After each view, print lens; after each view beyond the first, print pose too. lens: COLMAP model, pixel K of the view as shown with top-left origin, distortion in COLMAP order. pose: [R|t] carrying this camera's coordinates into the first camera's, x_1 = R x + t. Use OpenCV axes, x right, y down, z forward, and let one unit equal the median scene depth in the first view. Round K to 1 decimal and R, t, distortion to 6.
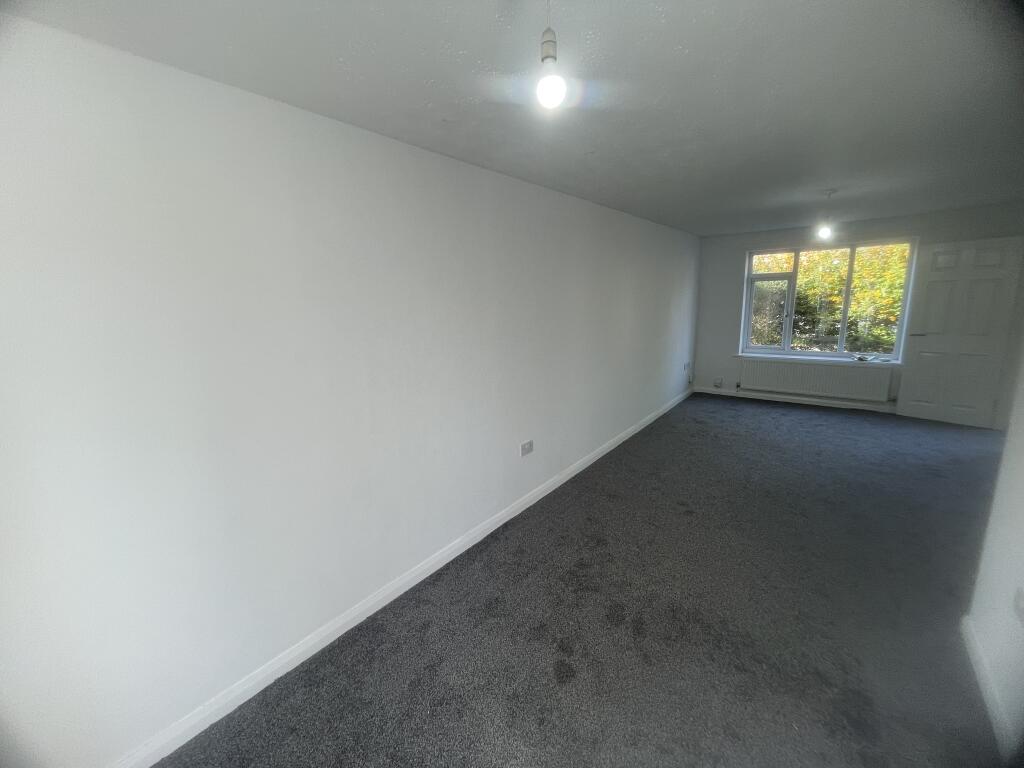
lens RADIAL K [[411.8, 0, 512.0], [0, 411.8, 384.0], [0, 0, 1]] dist [-0.000560, -0.000403]
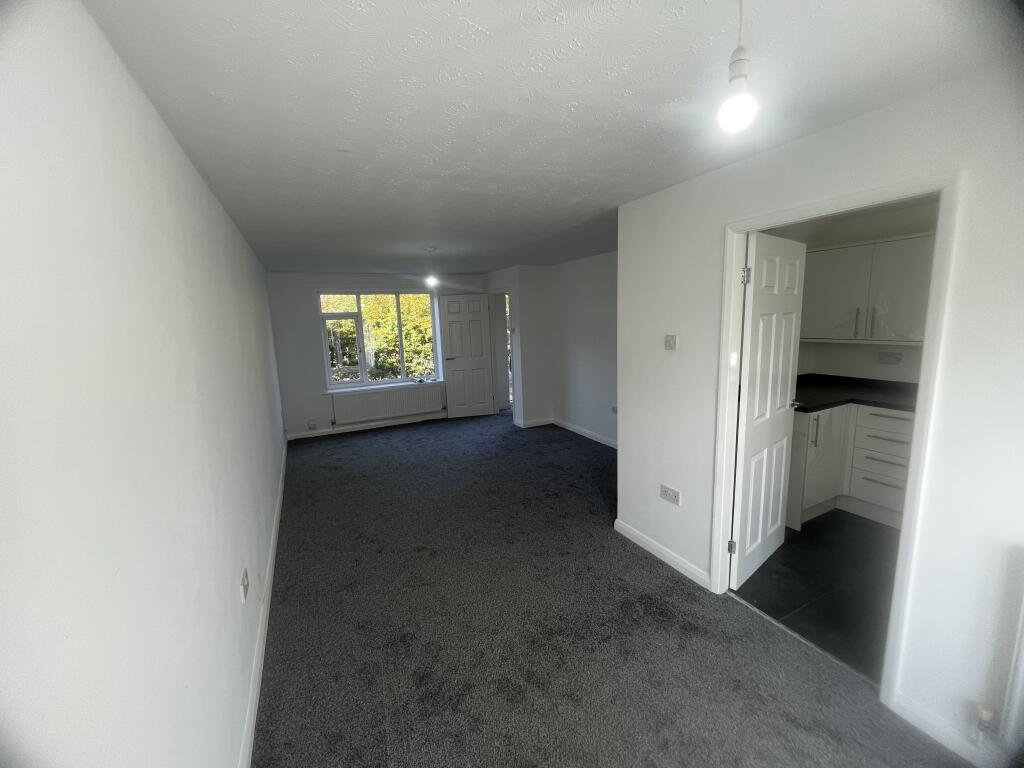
lens RADIAL K [[411.8, 0, 512.0], [0, 411.8, 384.0], [0, 0, 1]] dist [-0.000560, -0.000403]
pose [[0.420111, -0.125198, 0.898795, -0.200892], [0.207203, 0.977508, 0.039312, -0.049498], [-0.883500, 0.169718, 0.436604, 0.223883]]
